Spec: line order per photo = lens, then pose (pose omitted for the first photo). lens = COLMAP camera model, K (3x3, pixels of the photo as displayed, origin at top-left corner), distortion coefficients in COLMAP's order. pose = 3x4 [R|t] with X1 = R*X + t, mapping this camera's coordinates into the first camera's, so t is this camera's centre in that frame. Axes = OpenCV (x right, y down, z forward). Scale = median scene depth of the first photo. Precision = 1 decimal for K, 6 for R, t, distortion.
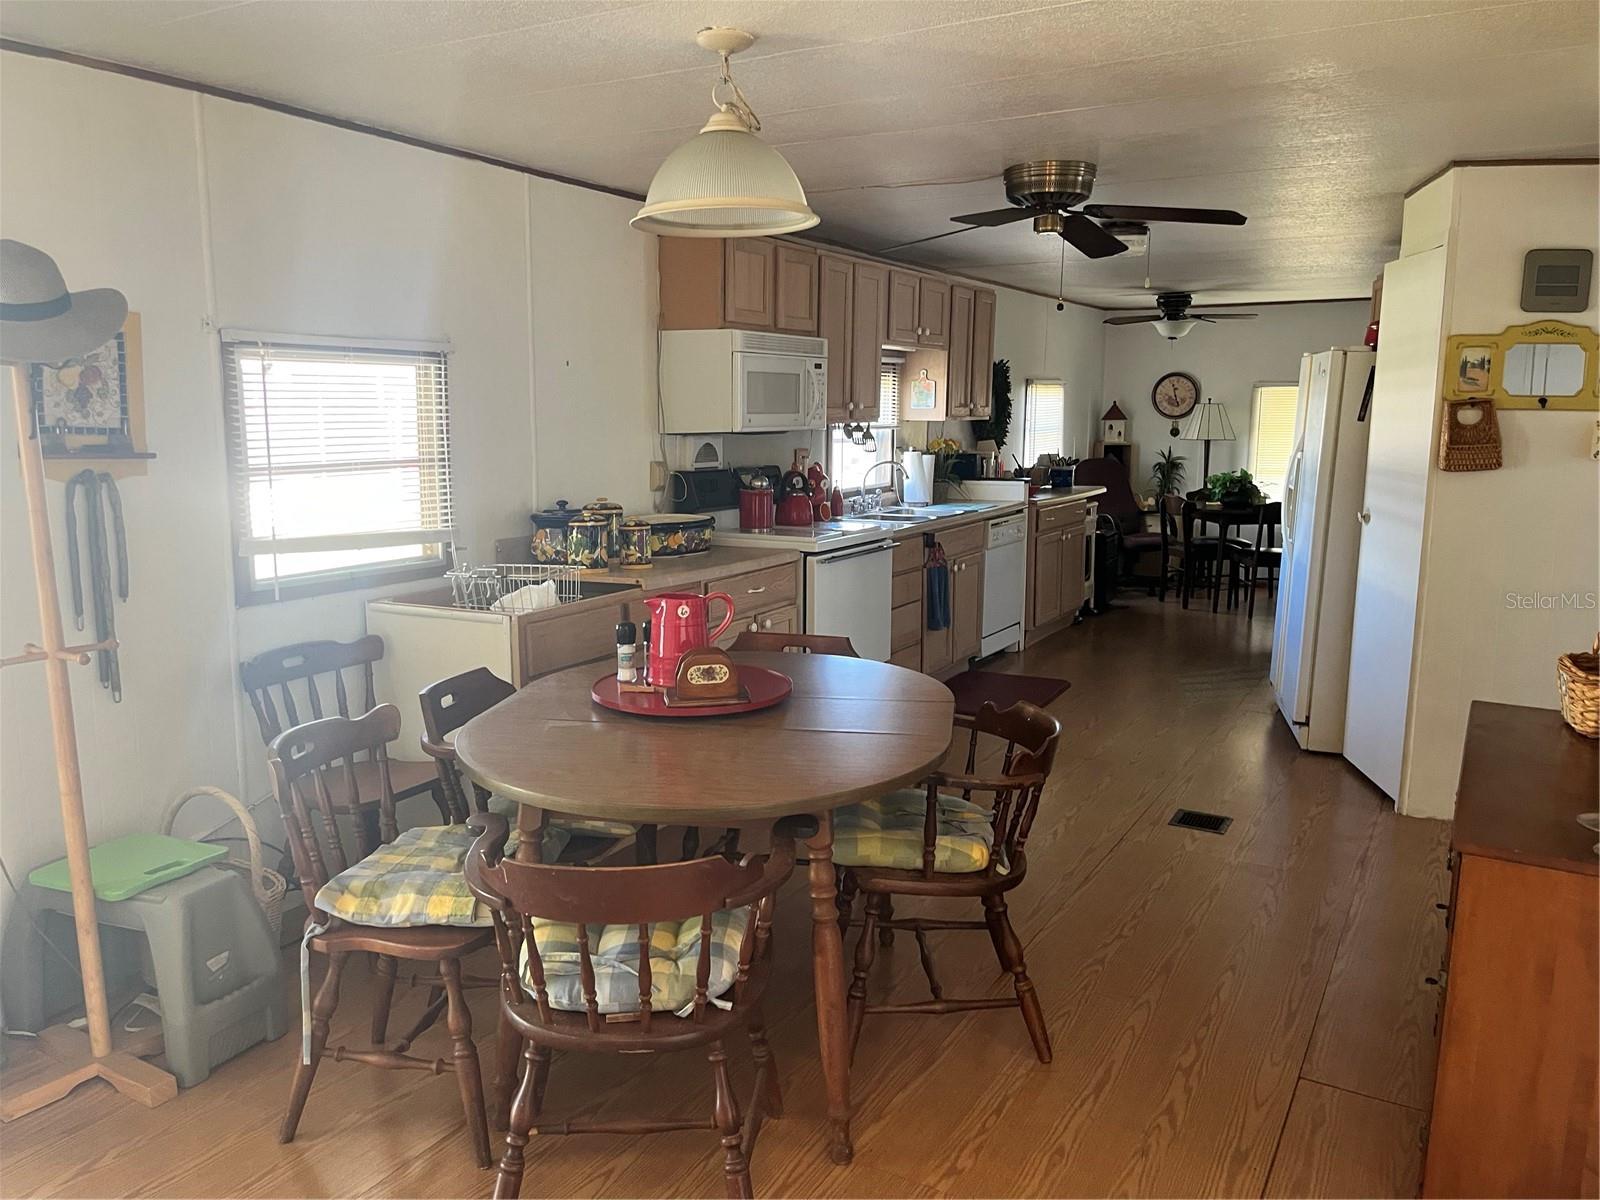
lens RADIAL K [[1218.1, 0, 779.7], [0, 1218.1, 593.6], [0, 0, 1]] dist [0.059534, -0.085810]
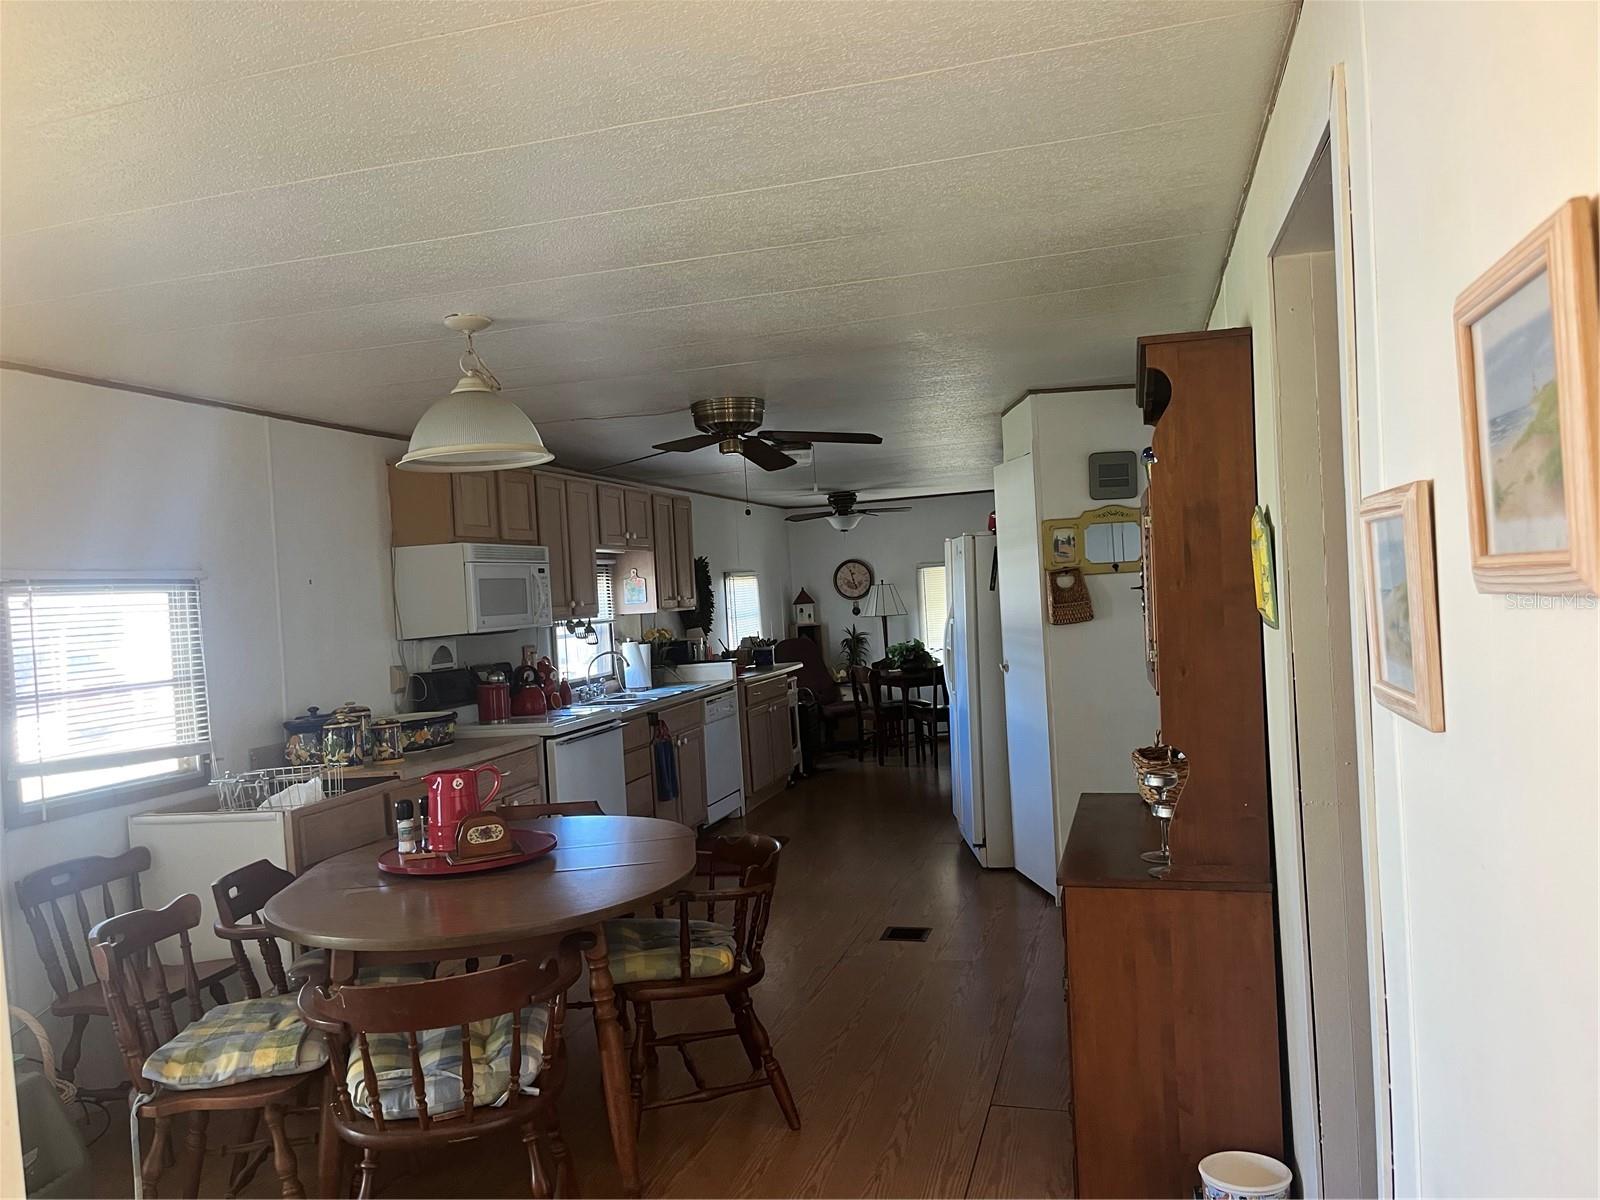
lens RADIAL K [[1219.4, 0, 792.7], [0, 1219.4, 611.8], [0, 0, 1]] dist [0.061976, -0.081478]
pose [[0.966169, -0.065998, 0.249322, -0.035045], [0.101440, 0.986034, -0.132089, 0.027269], [-0.237122, 0.152911, 0.959370, -0.153927]]
